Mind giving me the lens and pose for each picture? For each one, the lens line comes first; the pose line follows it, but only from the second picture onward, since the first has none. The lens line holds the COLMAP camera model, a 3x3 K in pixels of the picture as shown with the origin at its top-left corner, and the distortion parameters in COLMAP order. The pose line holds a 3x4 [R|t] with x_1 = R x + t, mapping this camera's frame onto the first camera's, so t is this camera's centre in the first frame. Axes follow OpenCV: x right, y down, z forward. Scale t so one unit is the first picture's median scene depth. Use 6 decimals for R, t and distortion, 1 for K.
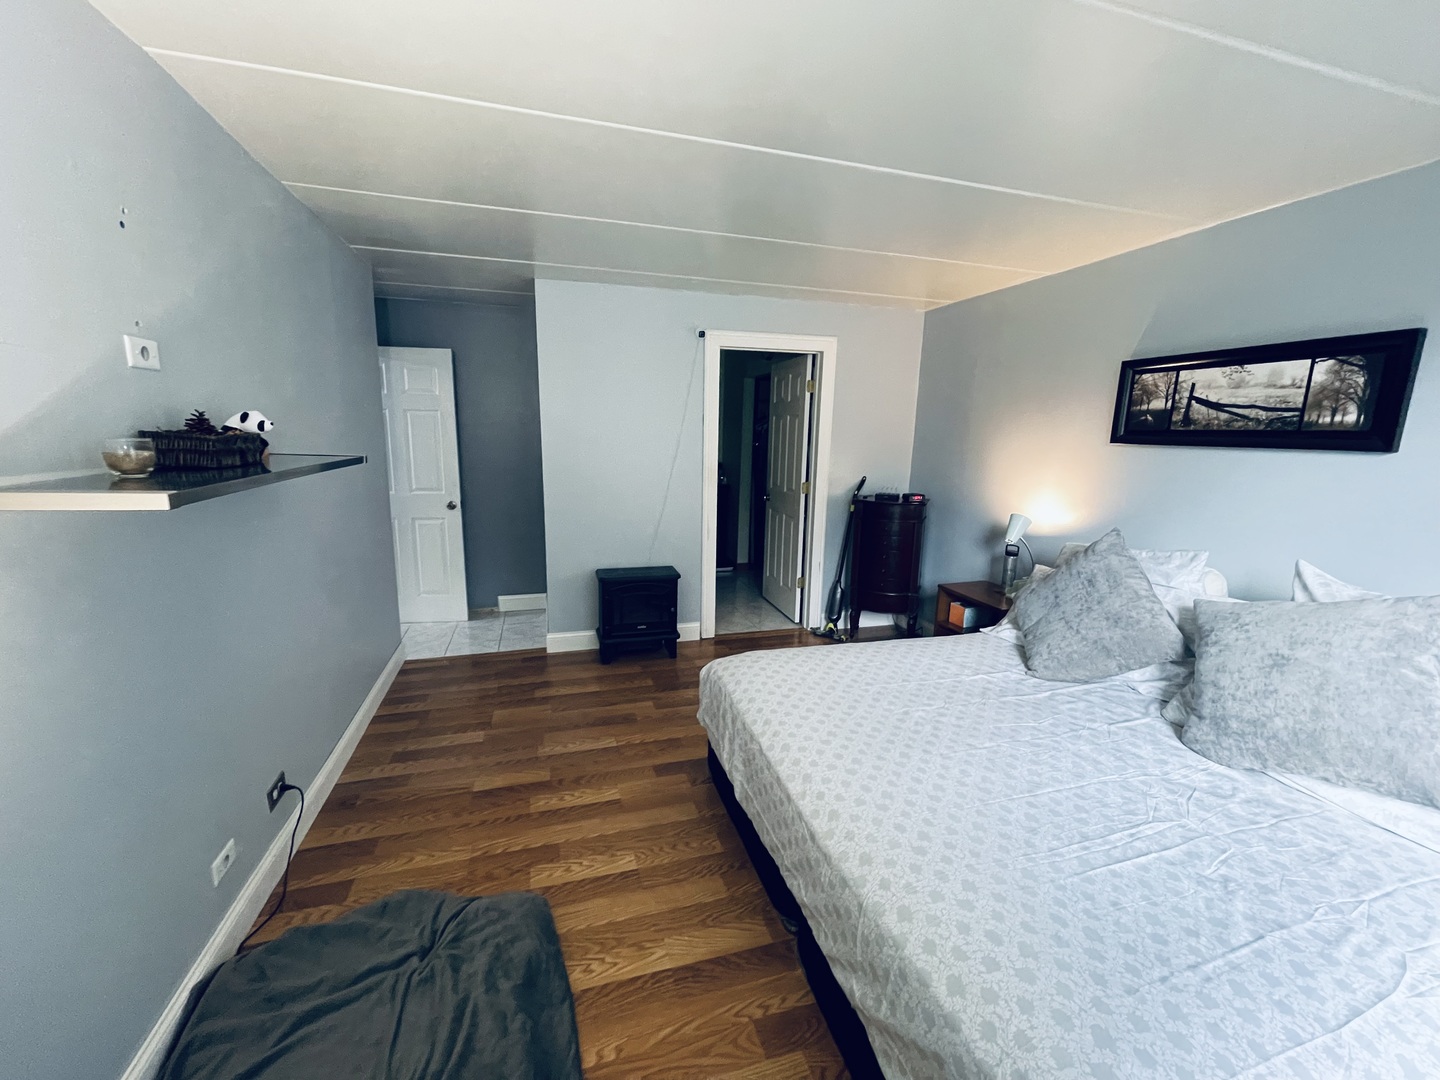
lens RADIAL K [[579.5, 0, 718.2], [0, 579.5, 542.1], [0, 0, 1]] dist [-0.002640, 0.000361]
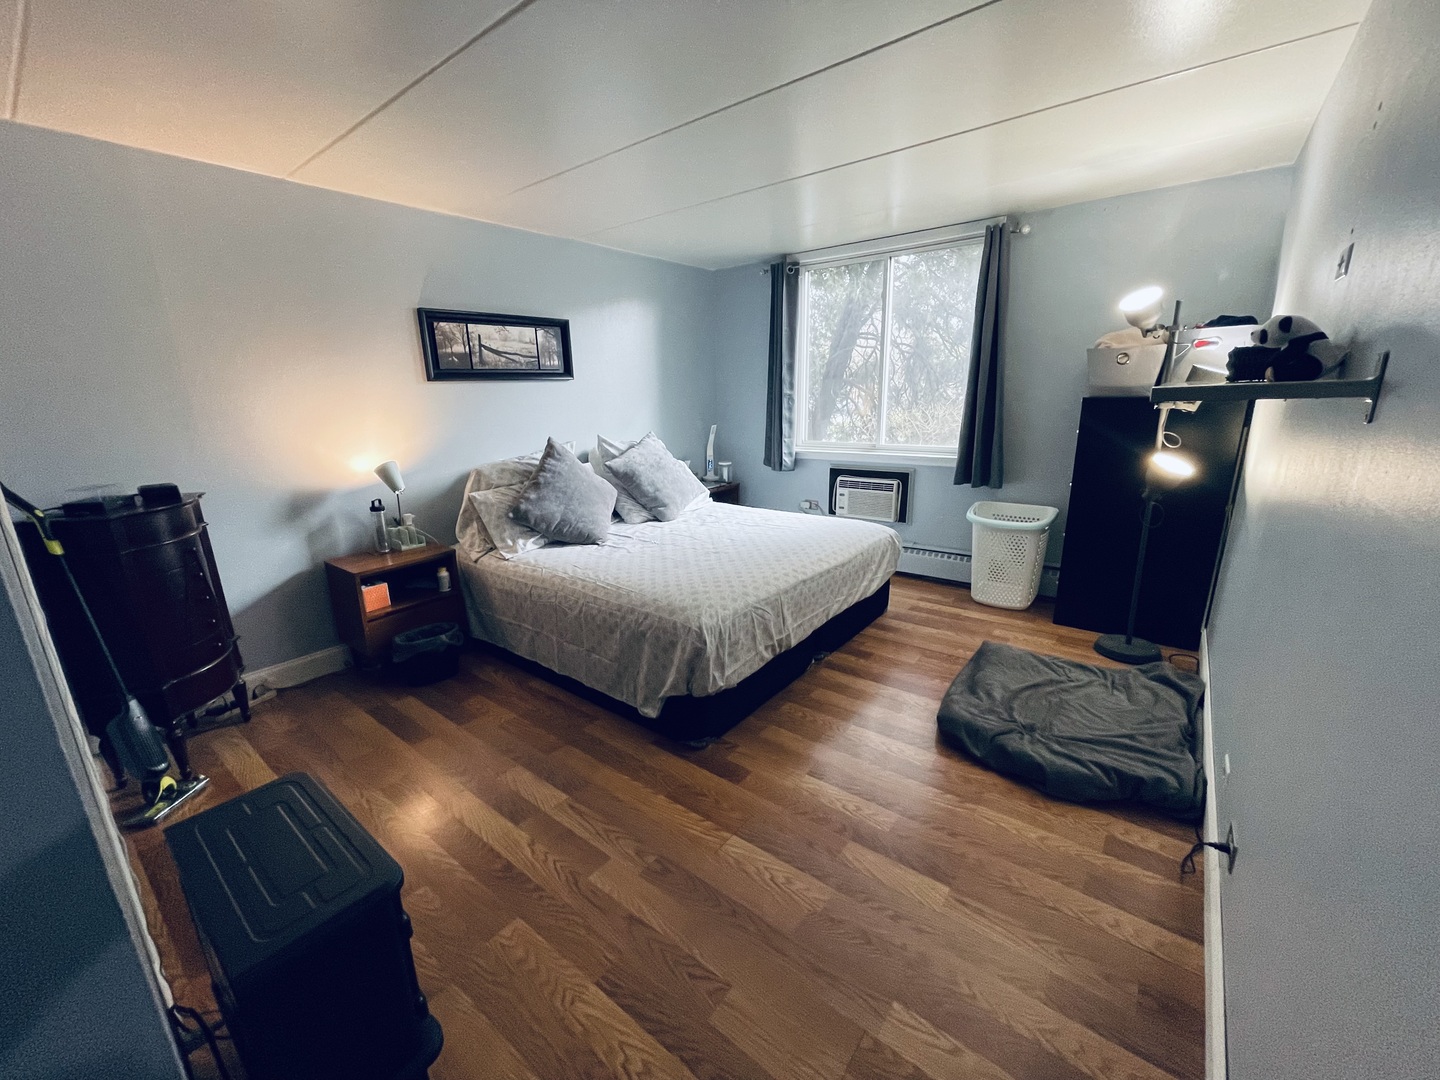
lens RADIAL K [[579.5, 0, 710.9], [0, 579.5, 539.9], [0, 0, 1]] dist [-0.002640, 0.000361]
pose [[-0.570481, -0.221388, 0.790910, -0.686527], [0.168164, 0.911098, 0.376326, -0.249199], [-0.803911, 0.347689, -0.482534, 1.361455]]
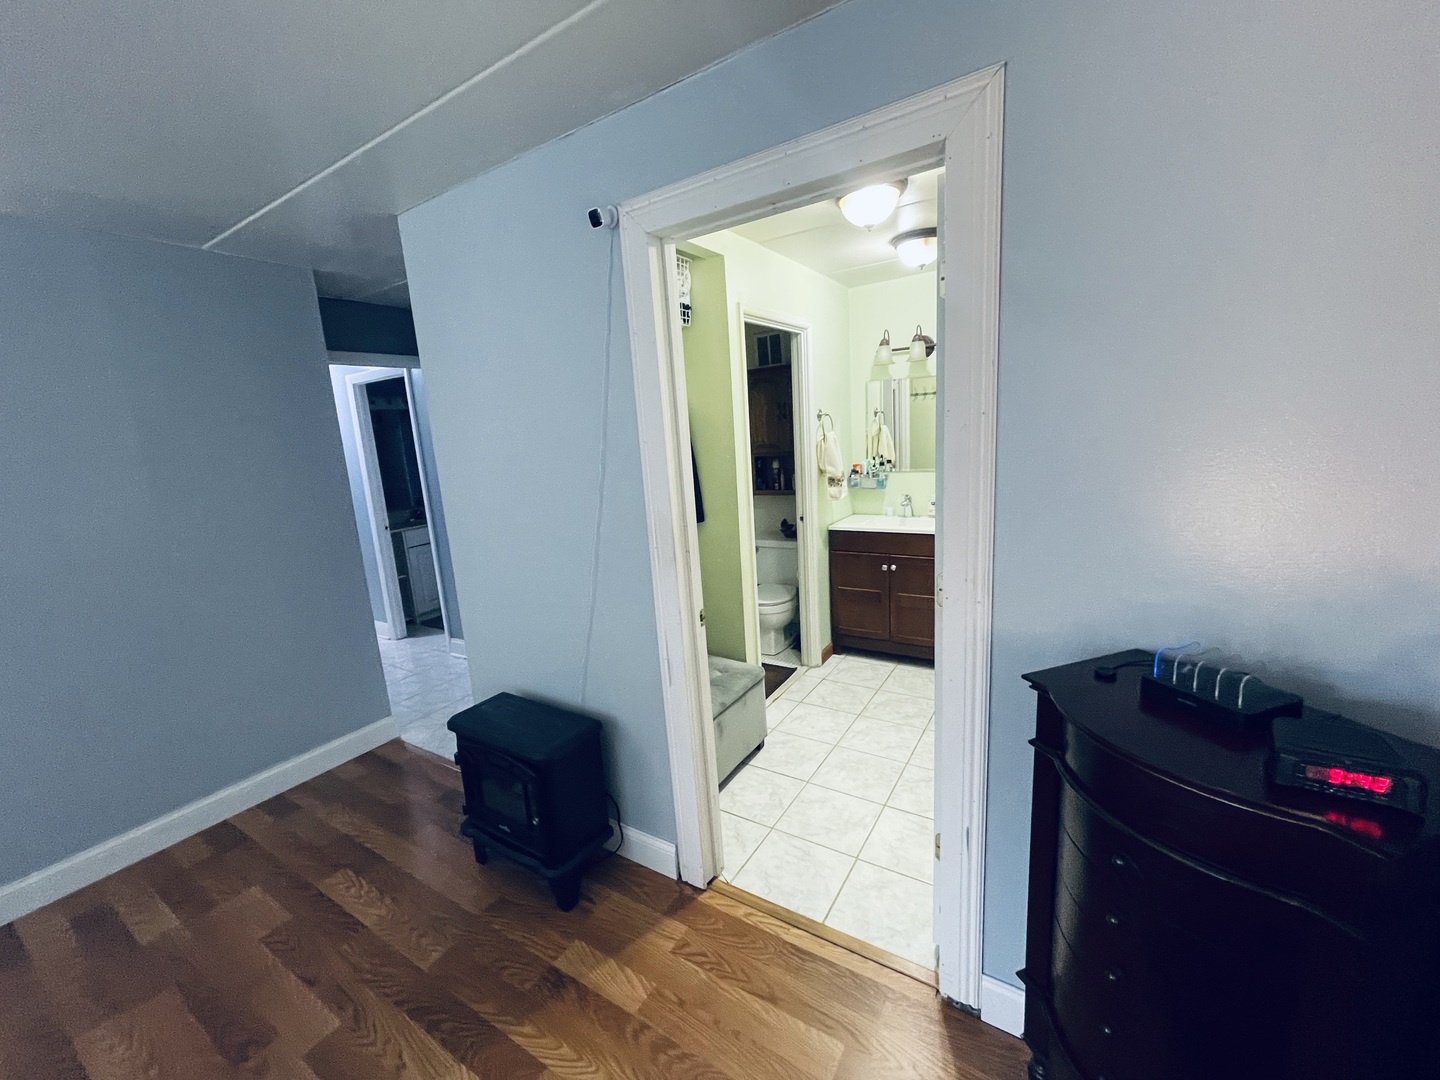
lens RADIAL K [[579.5, 0, 715.2], [0, 579.5, 534.0], [0, 0, 1]] dist [-0.002640, 0.000361]
pose [[0.646165, 0.068221, -0.760143, 0.542282], [-0.072294, 0.996990, 0.028023, -0.213016], [0.759766, 0.036846, 0.649152, 1.170823]]
